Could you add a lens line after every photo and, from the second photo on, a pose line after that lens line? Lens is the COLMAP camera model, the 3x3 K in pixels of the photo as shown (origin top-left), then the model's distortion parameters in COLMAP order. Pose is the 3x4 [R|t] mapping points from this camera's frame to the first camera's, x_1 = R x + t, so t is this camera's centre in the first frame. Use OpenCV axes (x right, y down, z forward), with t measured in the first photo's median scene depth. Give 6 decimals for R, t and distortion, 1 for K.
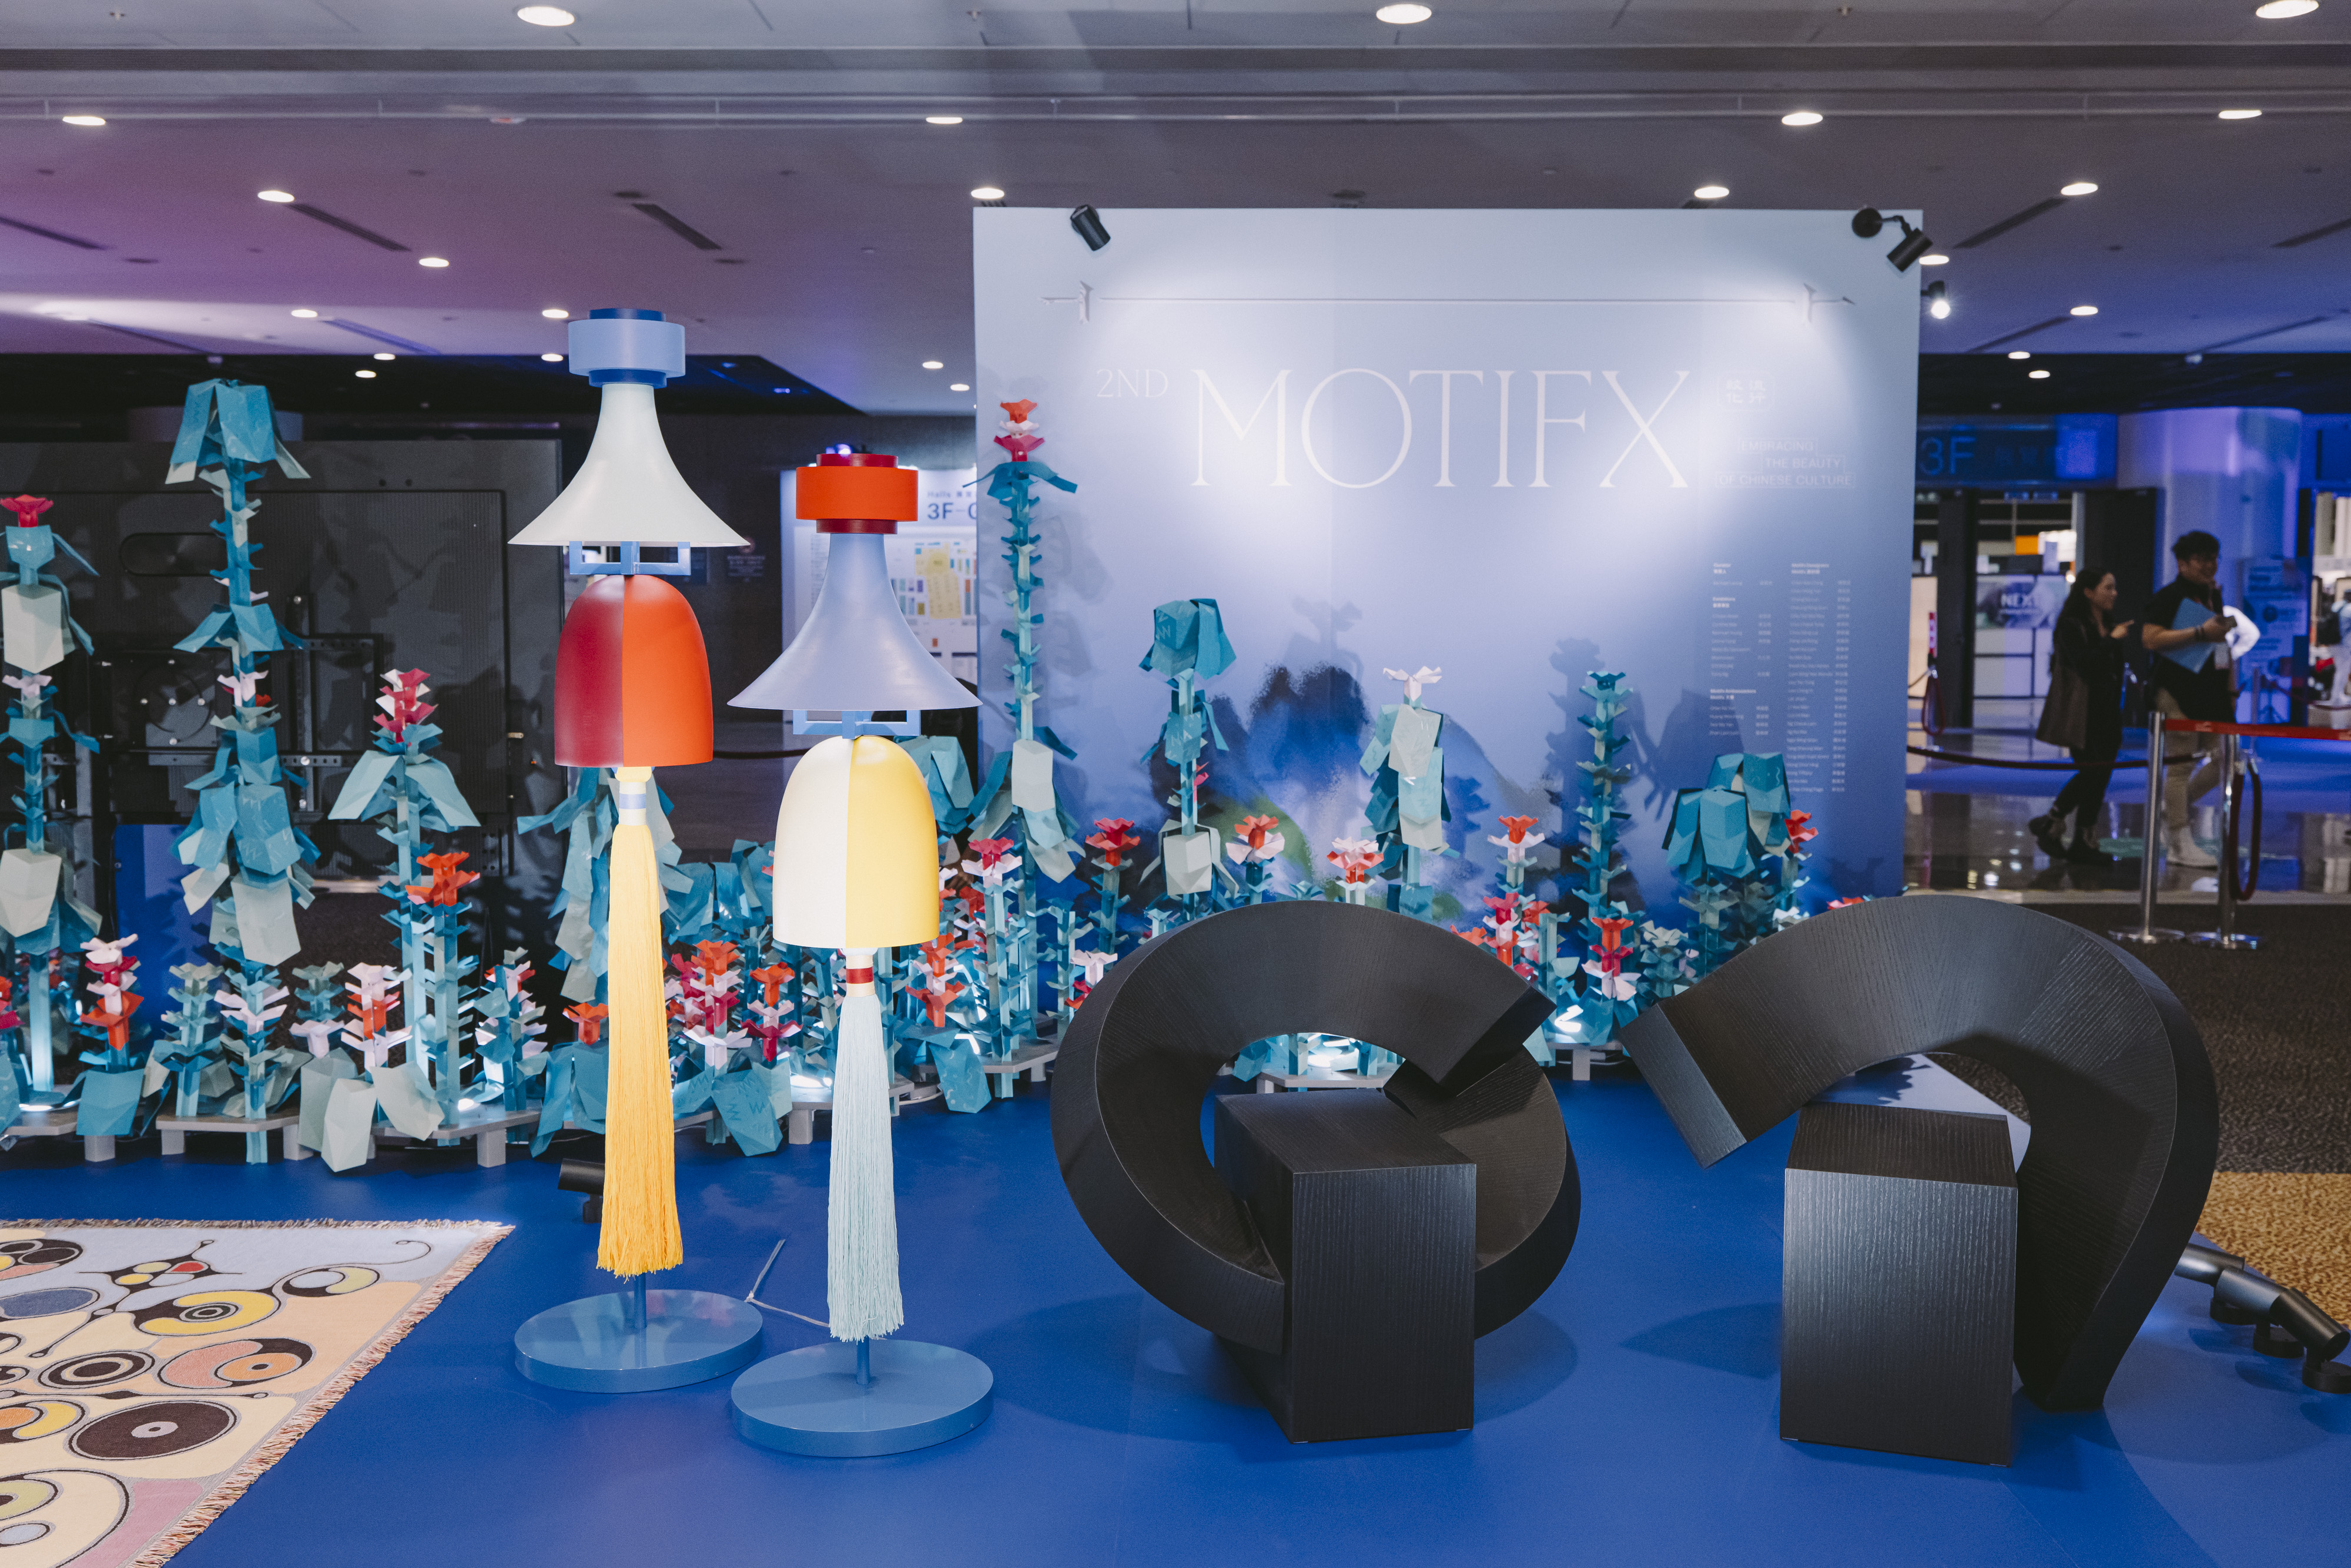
lens RADIAL K [[2172.6, 0, 1134.7], [0, 2172.6, 788.4], [0, 0, 1]] dist [0.011673, -0.019224]
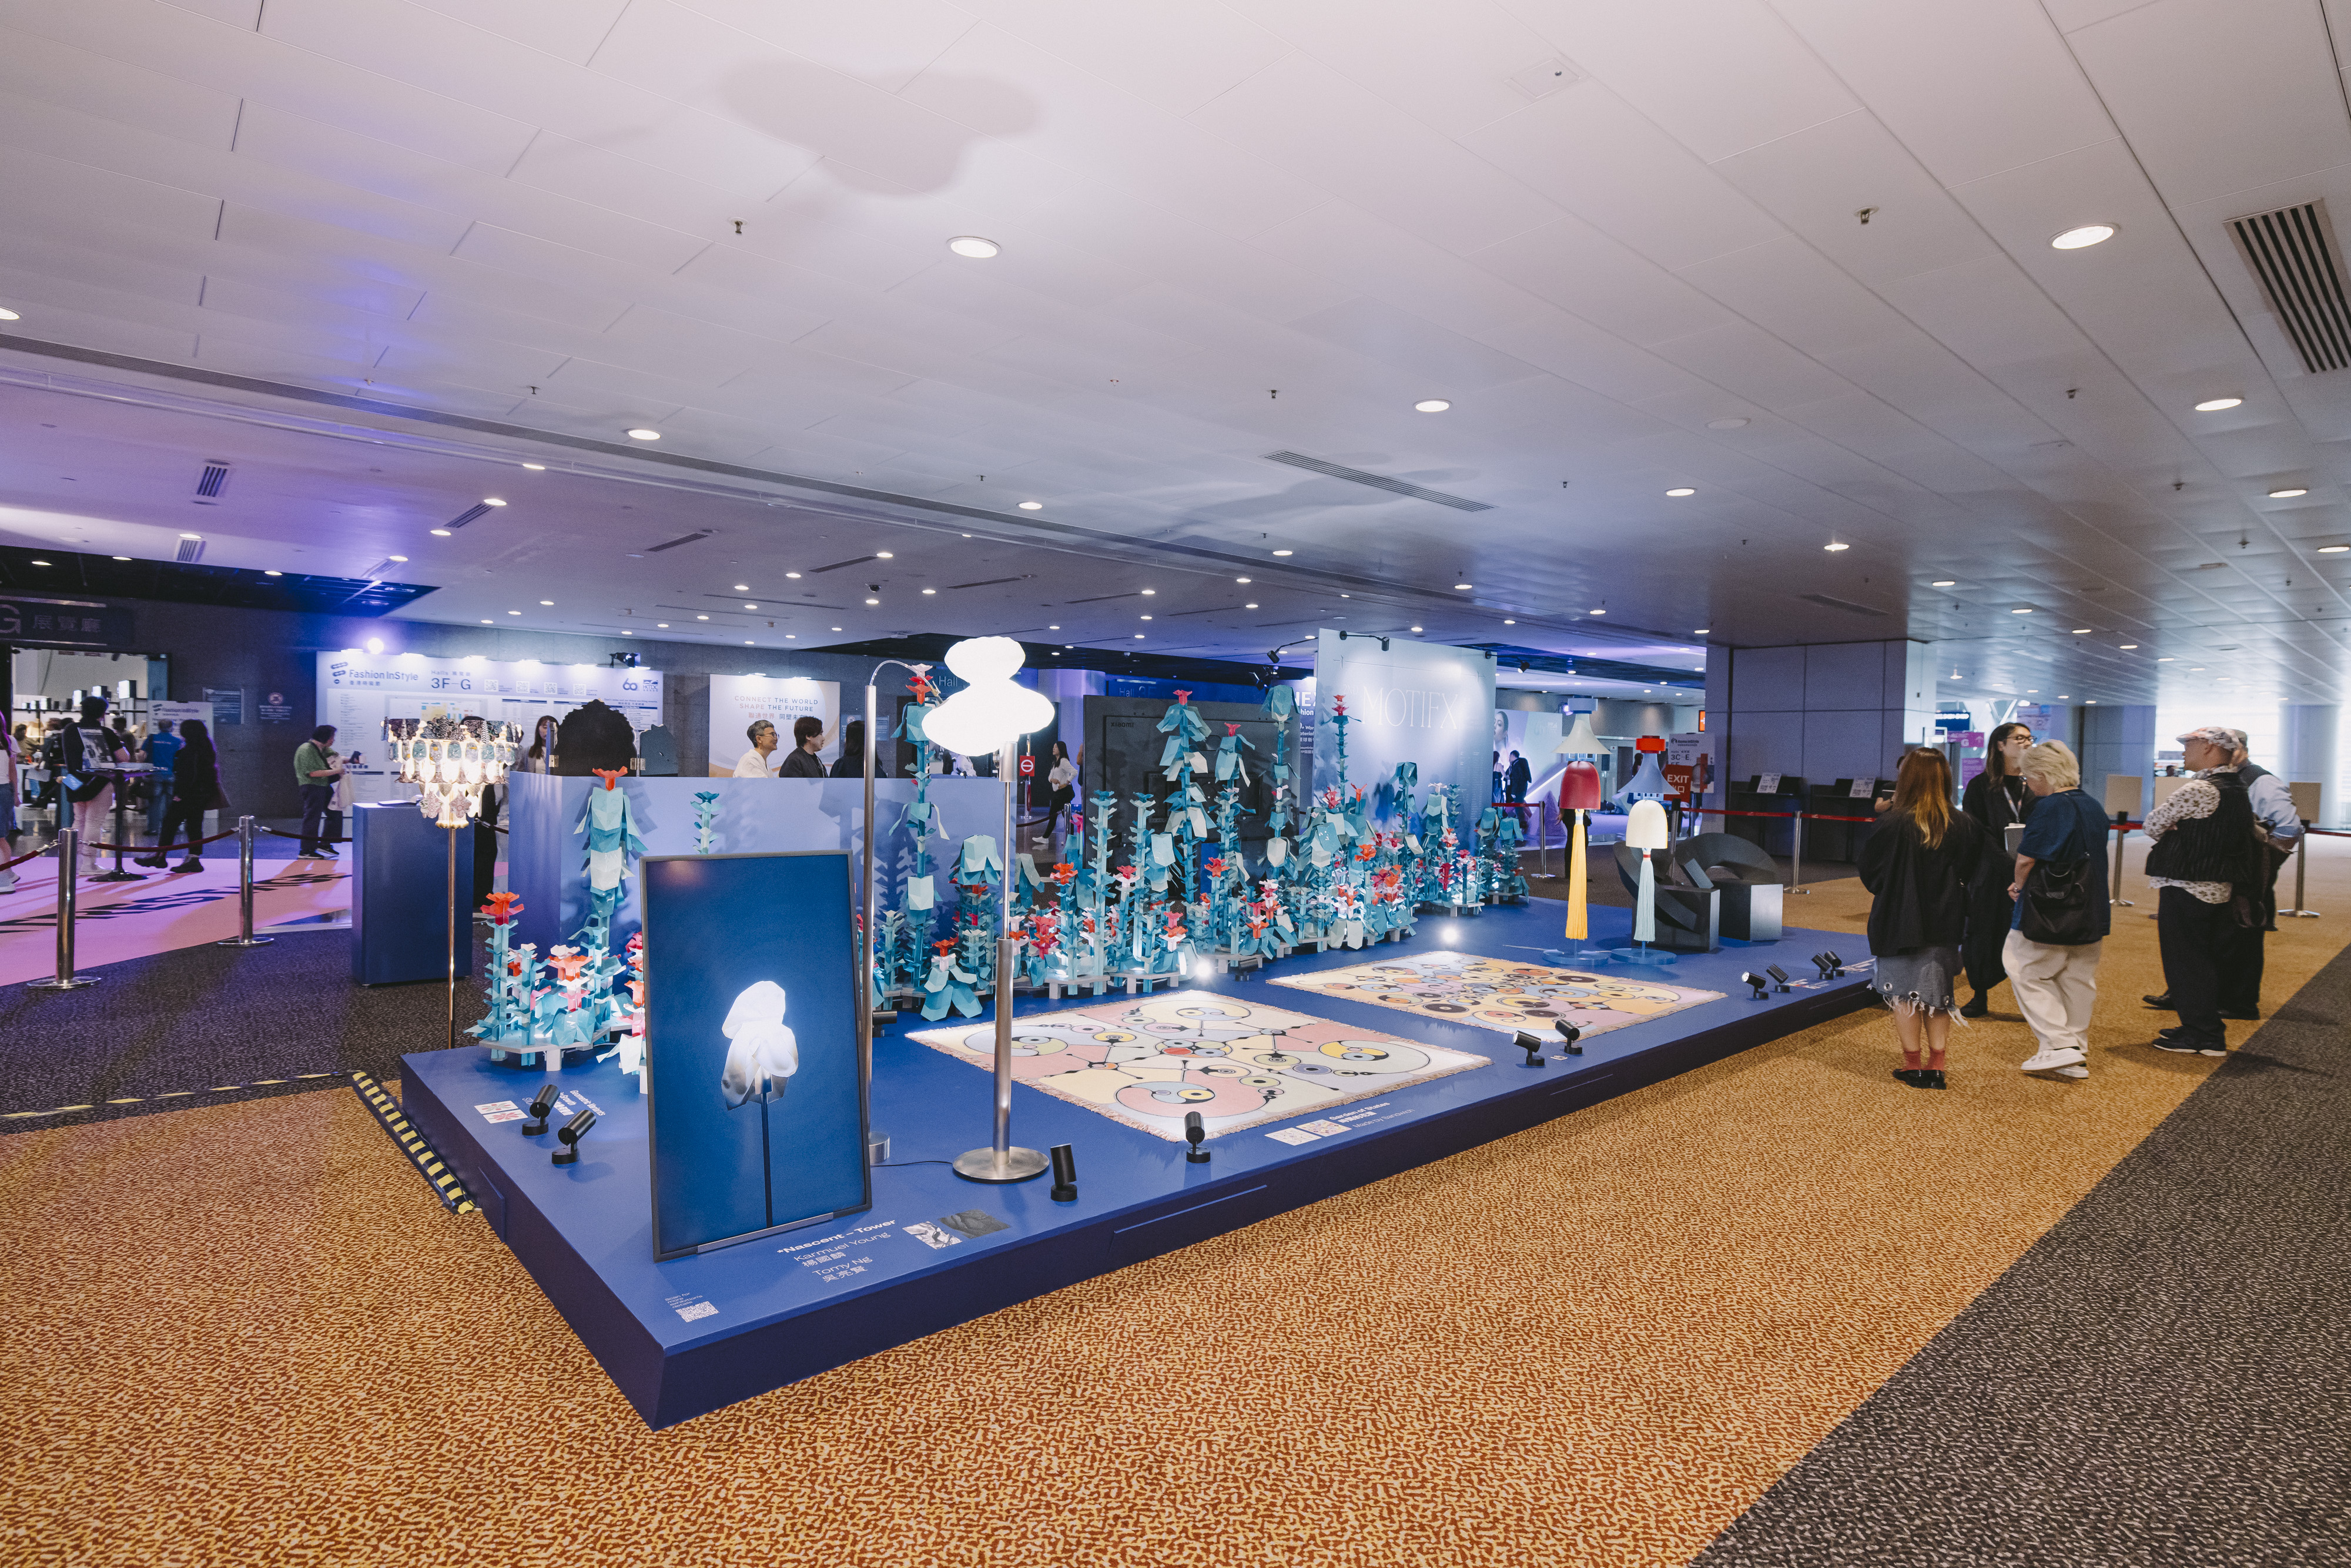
lens RADIAL K [[1208.3, 0, 1210.5], [0, 1208.3, 775.4], [0, 0, 1]] dist [0.000652, 0.000082]
pose [[0.719790, 0.001317, 0.694190, -1.333236], [0.040355, 0.998228, -0.043737, -0.000685], [-0.693018, 0.059496, 0.718461, -0.068081]]
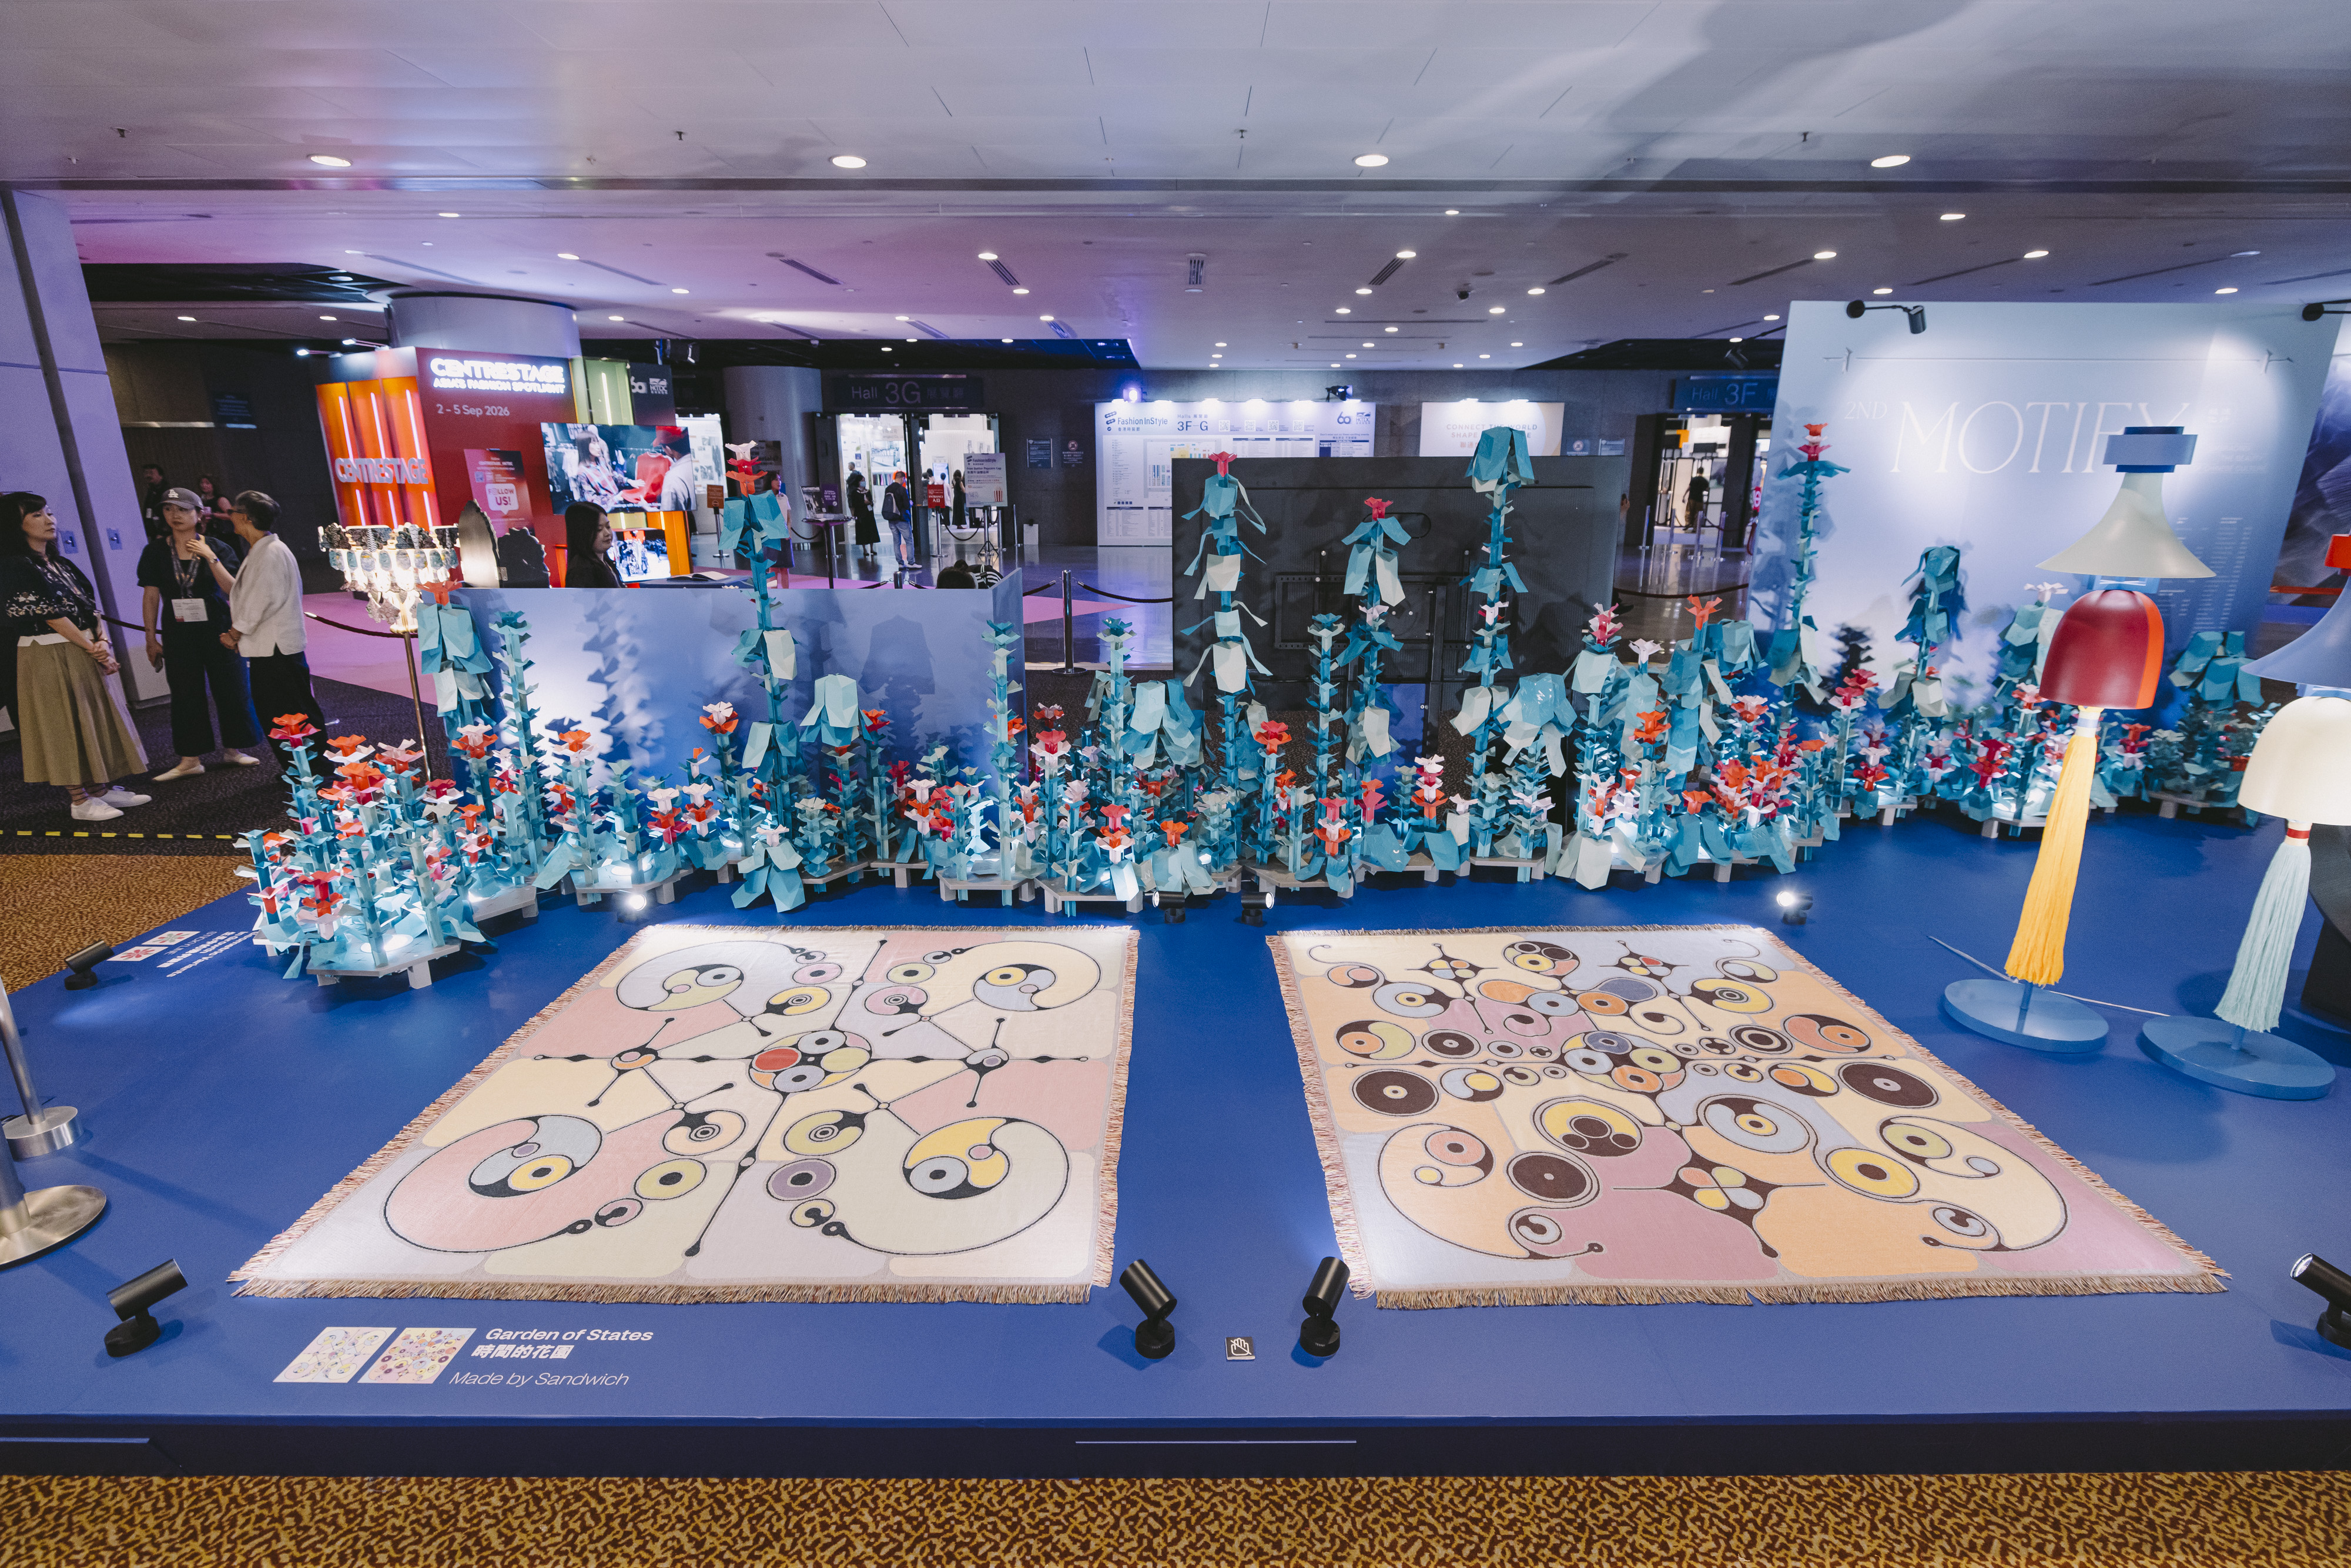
lens RADIAL K [[1143.1, 0, 1164.5], [0, 1143.1, 793.1], [0, 0, 1]] dist [-0.002282, -0.000038]
pose [[0.999792, -0.007709, 0.018890, -0.577984], [0.003863, 0.980651, 0.195724, -0.069827], [-0.020034, -0.195610, 0.980477, 0.073121]]
